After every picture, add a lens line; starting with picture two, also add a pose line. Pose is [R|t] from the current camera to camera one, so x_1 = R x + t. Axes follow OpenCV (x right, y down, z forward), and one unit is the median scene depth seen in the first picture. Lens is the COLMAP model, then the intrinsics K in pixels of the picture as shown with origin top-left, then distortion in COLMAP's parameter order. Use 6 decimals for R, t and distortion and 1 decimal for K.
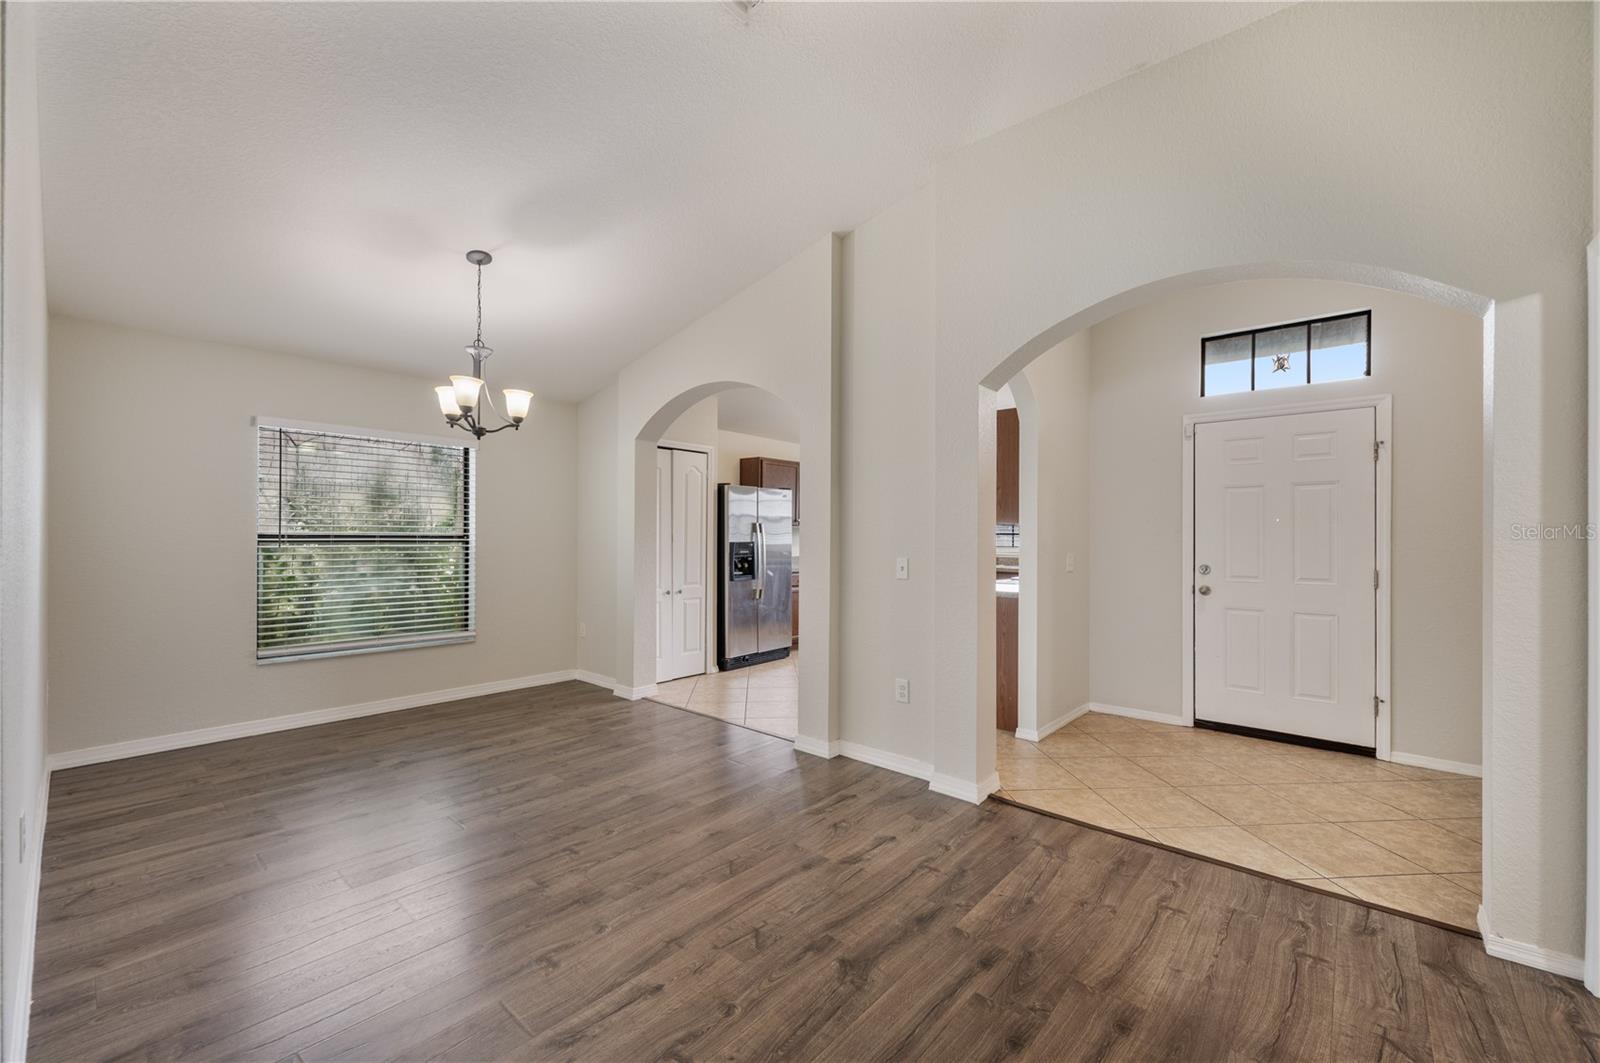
lens RADIAL K [[652.2, 0, 803.6], [0, 652.2, 540.6], [0, 0, 1]] dist [0.001769, 0.000221]
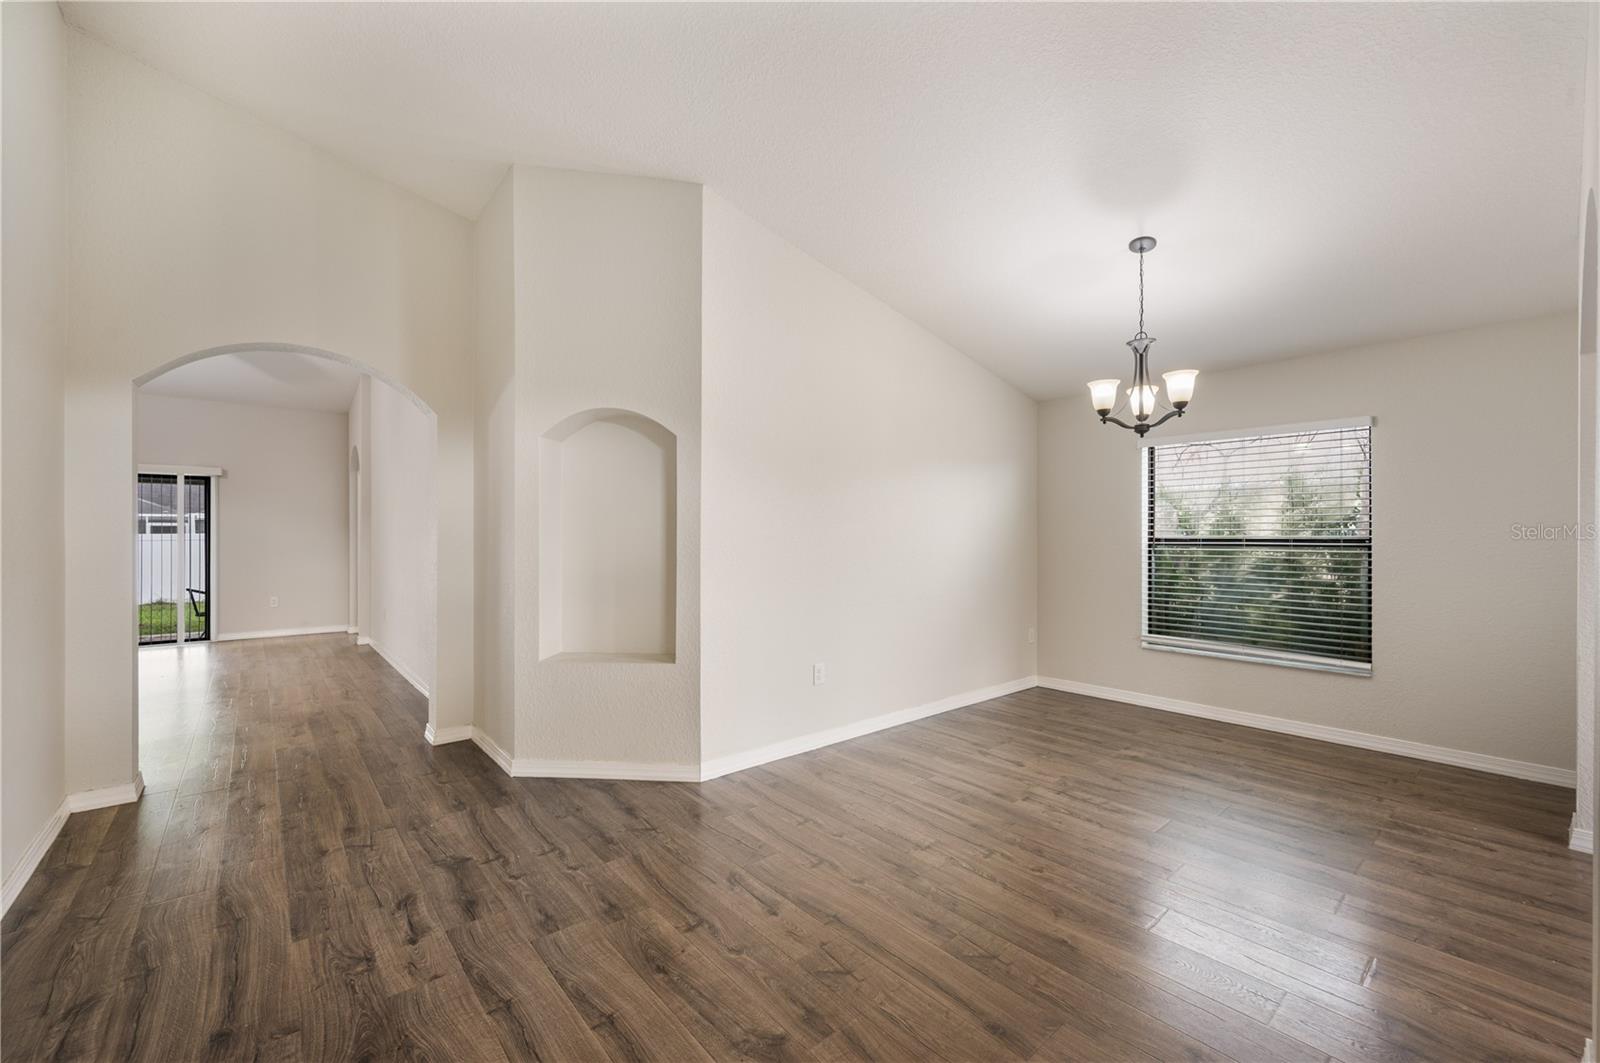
lens RADIAL K [[652.2, 0, 803.6], [0, 652.2, 540.6], [0, 0, 1]] dist [0.001769, 0.000221]
pose [[-0.160689, -0.001953, -0.987003, 0.448243], [-0.006759, 0.999977, -0.000878, -0.000618], [0.986982, 0.006530, -0.160699, 0.581717]]
